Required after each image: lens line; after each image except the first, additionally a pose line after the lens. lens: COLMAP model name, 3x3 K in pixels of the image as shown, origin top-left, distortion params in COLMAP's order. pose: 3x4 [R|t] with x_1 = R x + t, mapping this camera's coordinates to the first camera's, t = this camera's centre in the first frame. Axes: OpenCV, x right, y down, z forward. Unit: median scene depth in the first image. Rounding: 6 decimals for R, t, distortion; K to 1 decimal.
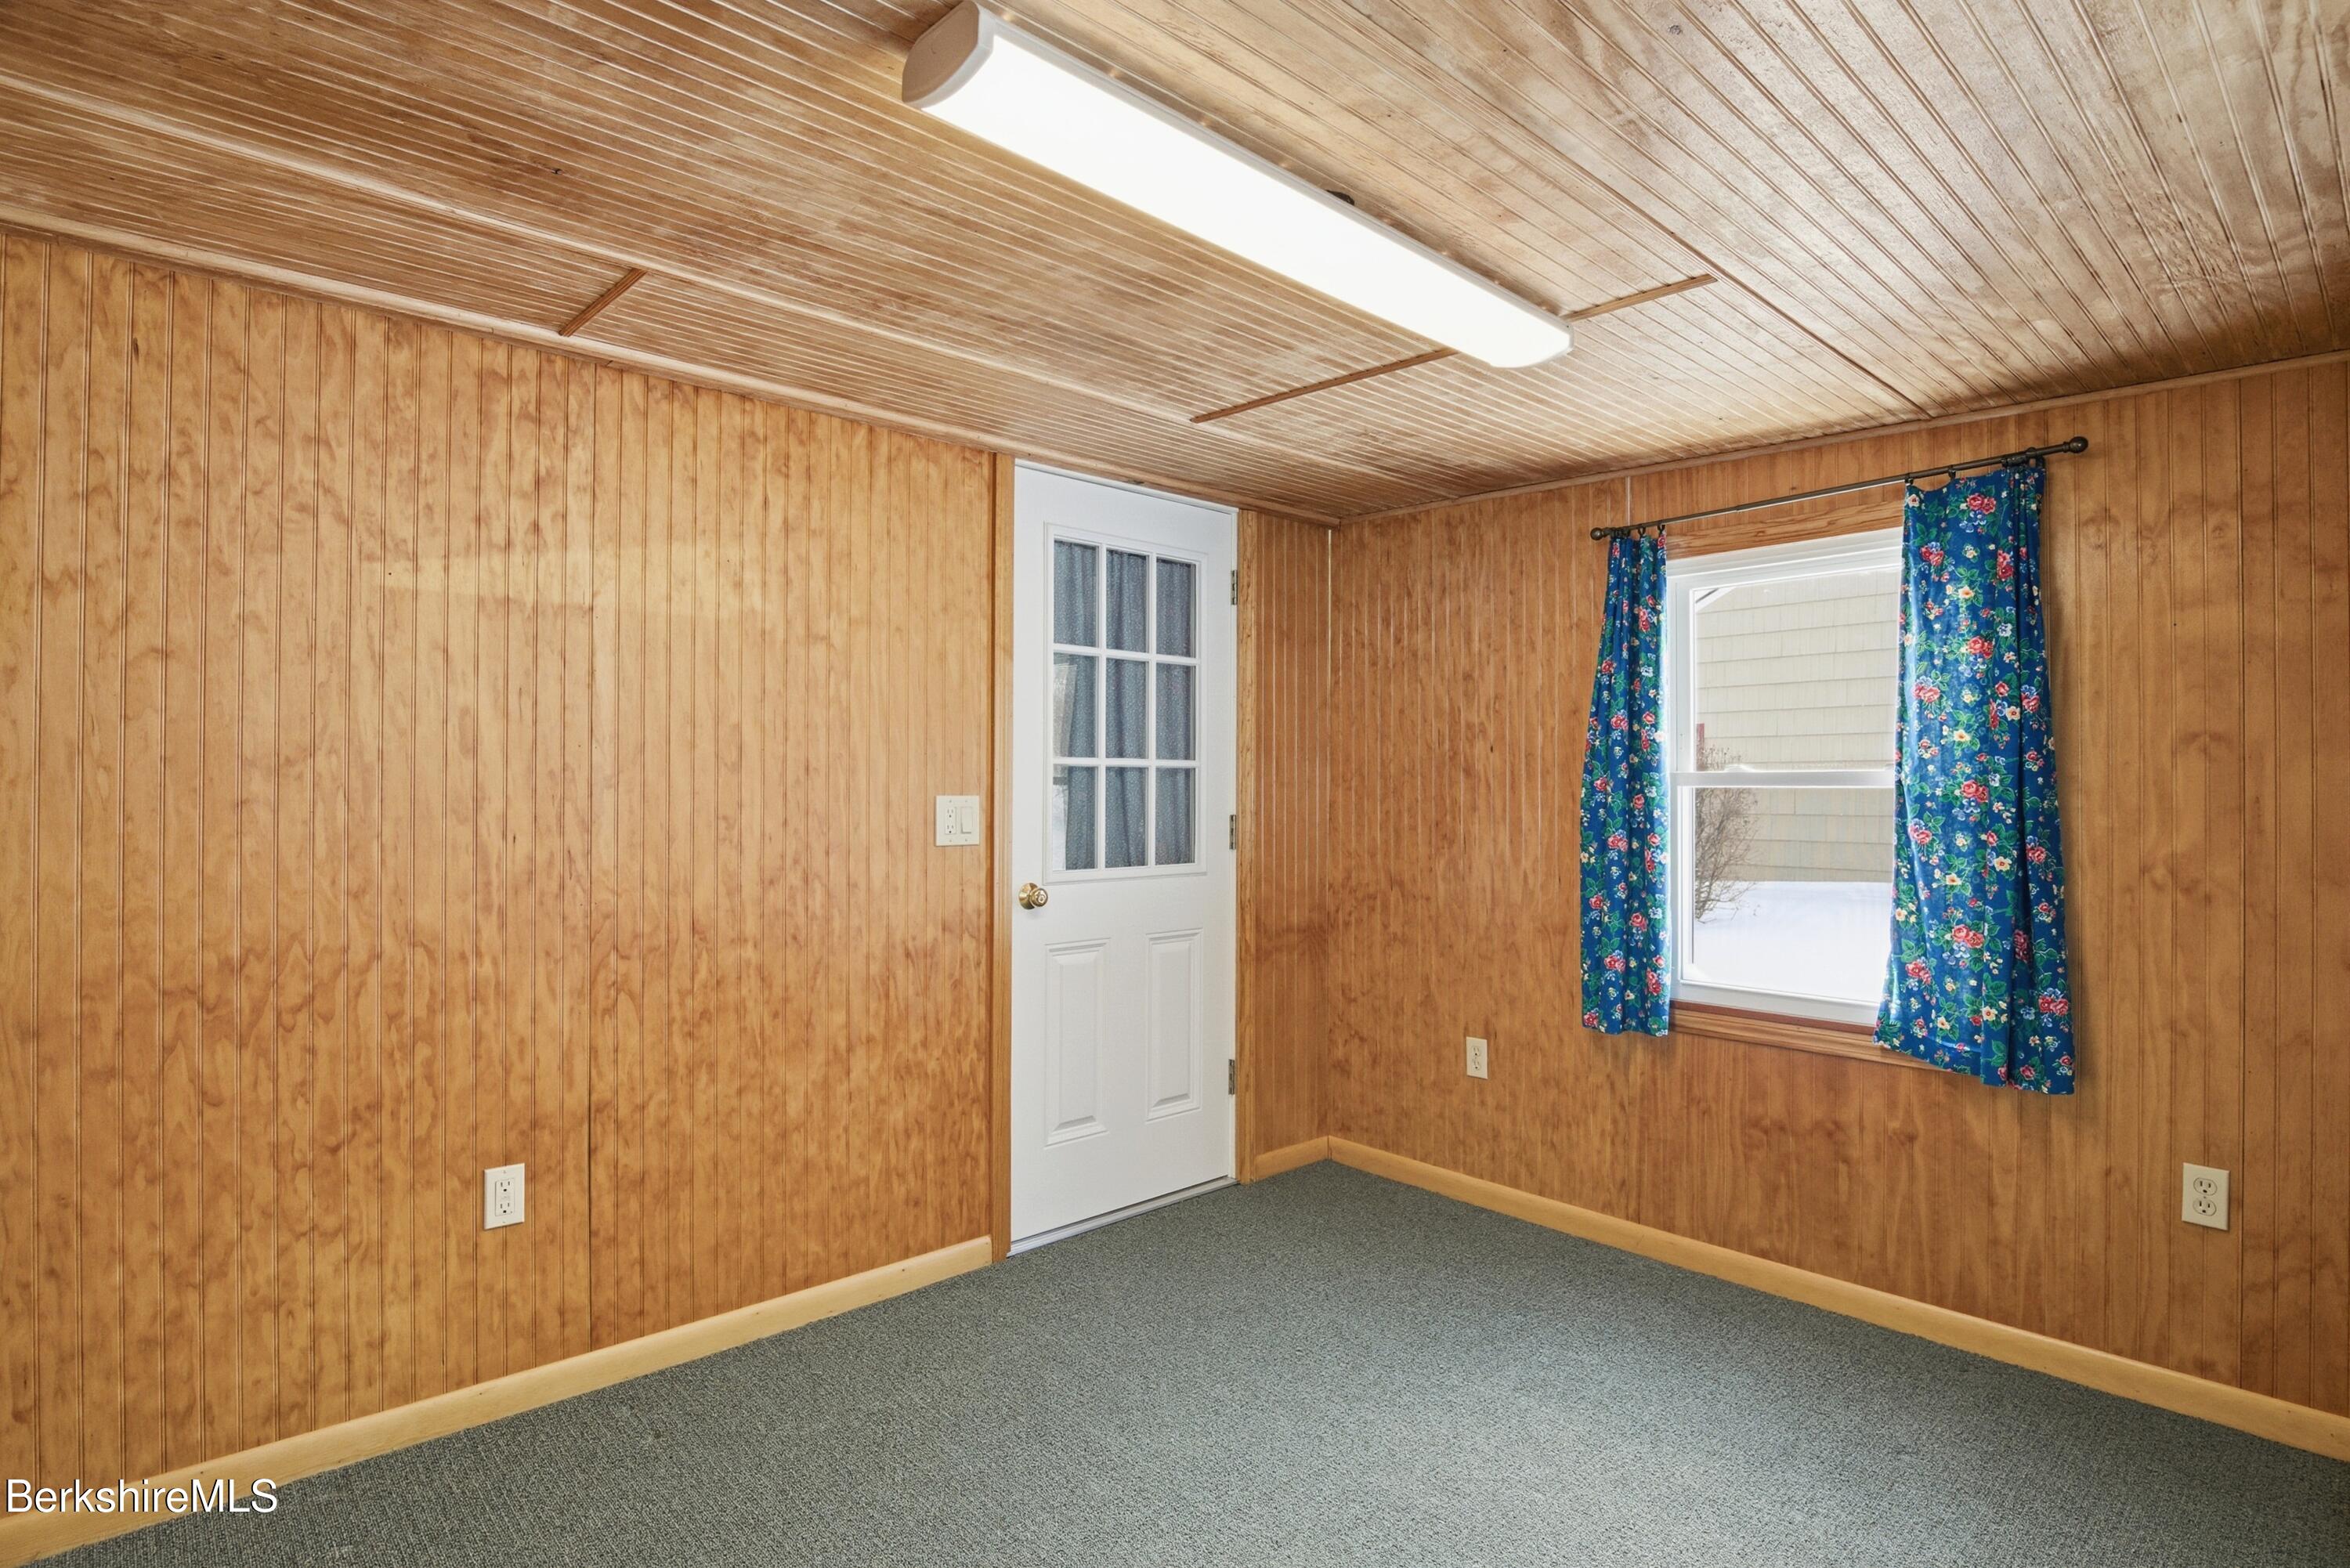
lens RADIAL K [[1177.6, 0, 1169.8], [0, 1177.6, 767.0], [0, 0, 1]] dist [-0.024613, -0.000972]
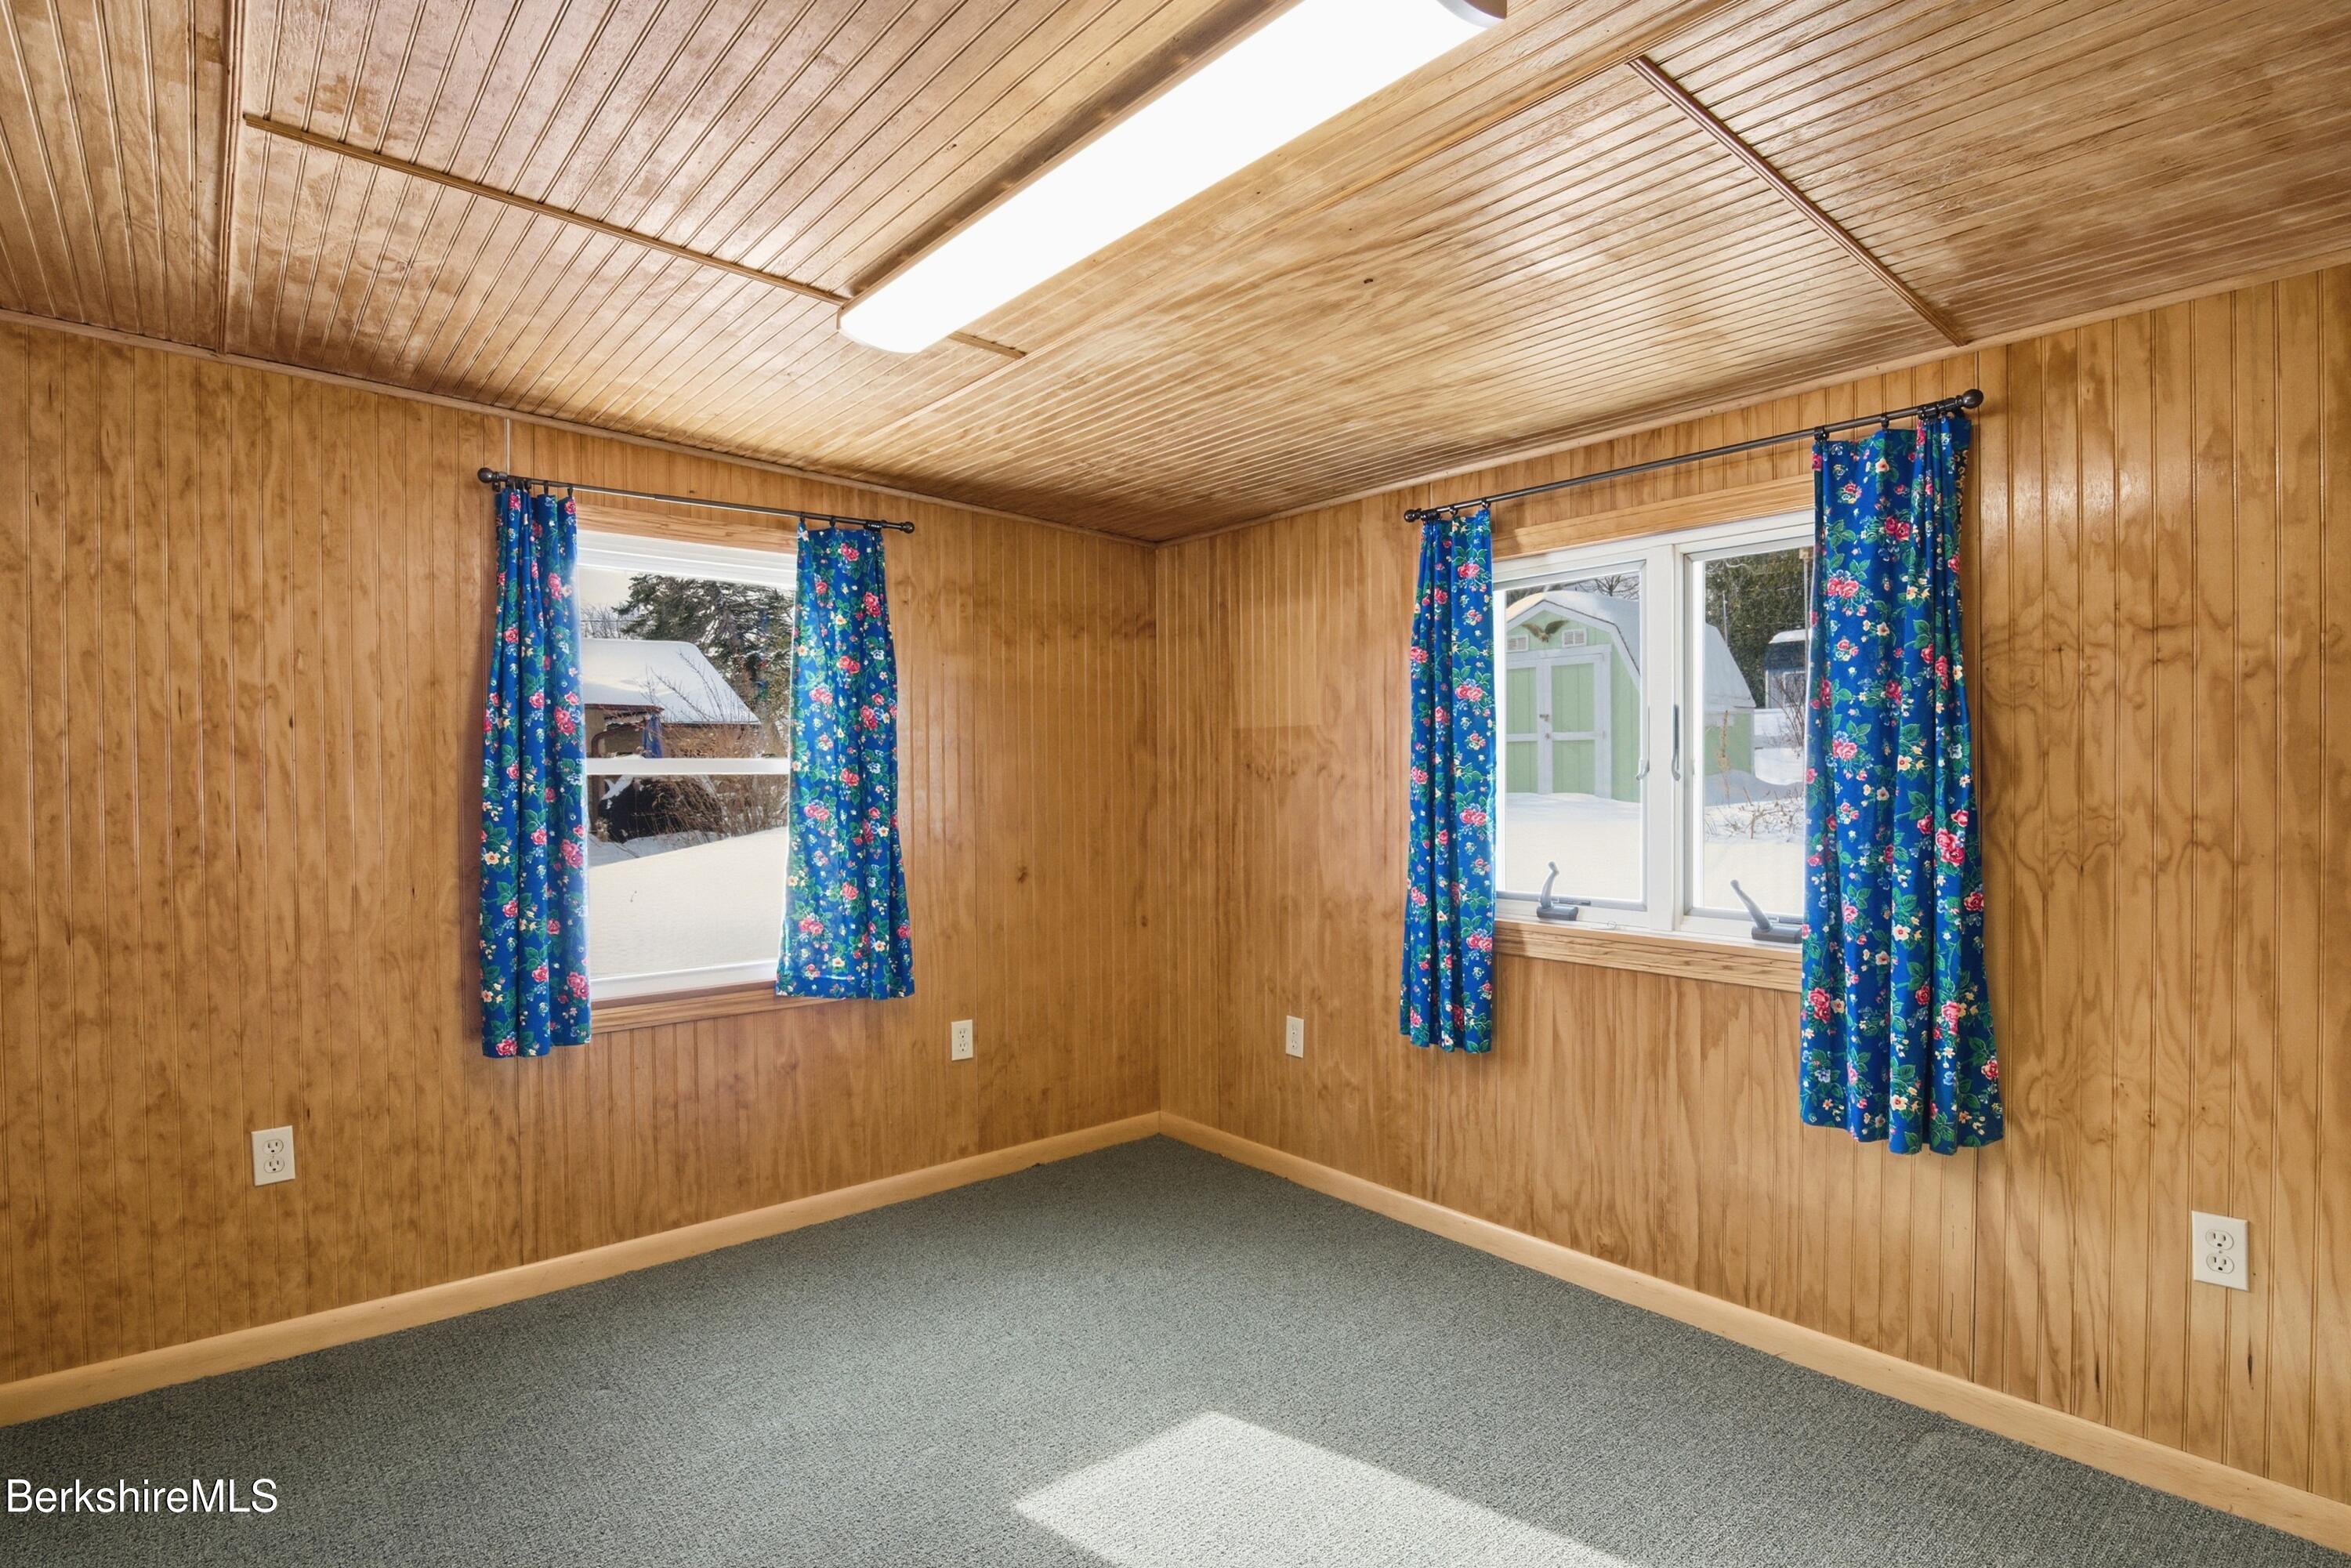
lens RADIAL K [[1155.0, 0, 1170.5], [0, 1155.0, 775.2], [0, 0, 1]] dist [-0.033476, 0.000207]
pose [[0.030135, -0.002809, 0.999542, -0.457693], [-0.014504, 0.999890, 0.003248, 0.007928], [-0.999441, -0.014595, 0.030091, 0.497319]]
